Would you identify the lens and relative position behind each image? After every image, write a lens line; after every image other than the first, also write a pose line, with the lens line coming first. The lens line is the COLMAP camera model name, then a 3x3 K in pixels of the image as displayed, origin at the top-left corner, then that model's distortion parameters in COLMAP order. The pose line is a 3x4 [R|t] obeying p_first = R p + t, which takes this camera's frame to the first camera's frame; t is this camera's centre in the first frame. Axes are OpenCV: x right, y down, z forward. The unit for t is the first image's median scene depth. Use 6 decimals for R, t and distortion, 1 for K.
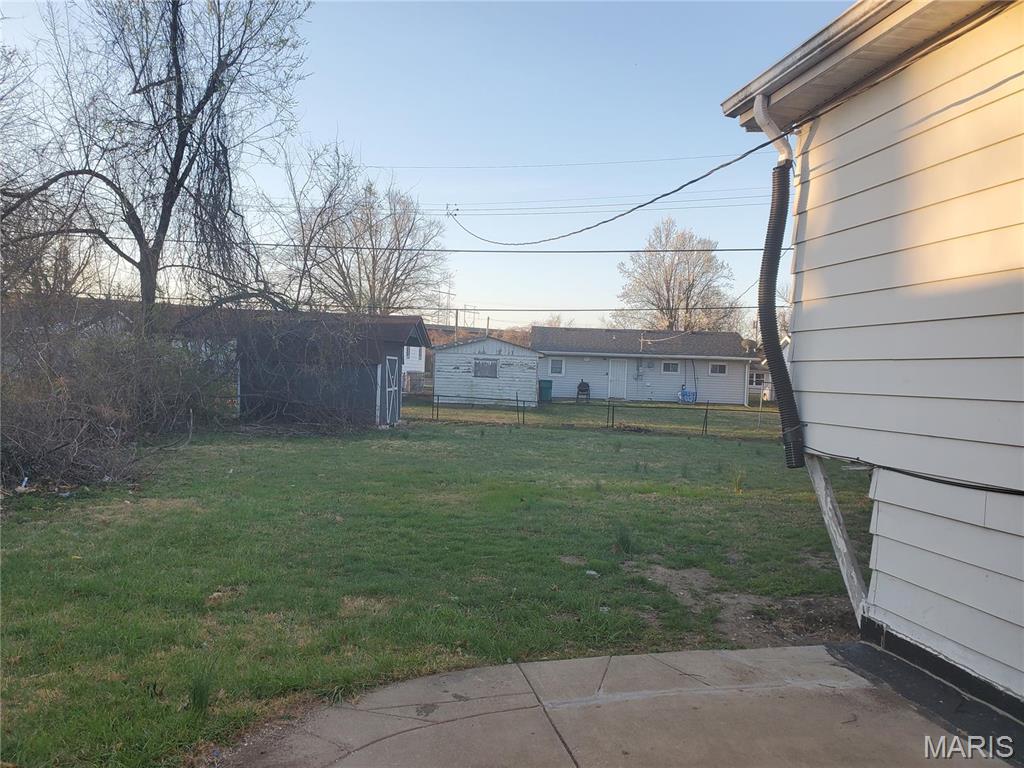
lens RADIAL K [[789.8, 0, 509.4], [0, 789.8, 382.1], [0, 0, 1]] dist [0.043351, -0.032631]
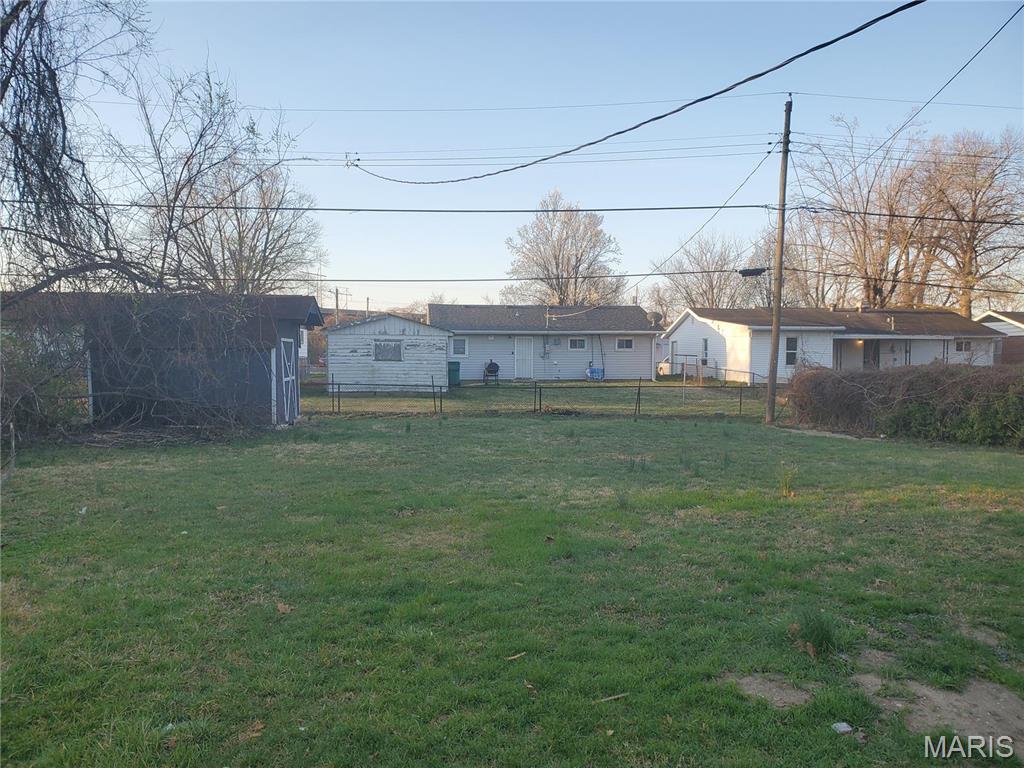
lens RADIAL K [[789.8, 0, 509.5], [0, 789.8, 386.6], [0, 0, 1]] dist [0.043351, -0.032631]
pose [[0.987215, -0.041909, 0.153784, -0.050398], [0.037435, 0.998790, 0.031879, -0.000965], [-0.154934, -0.025715, 0.987590, 0.150792]]
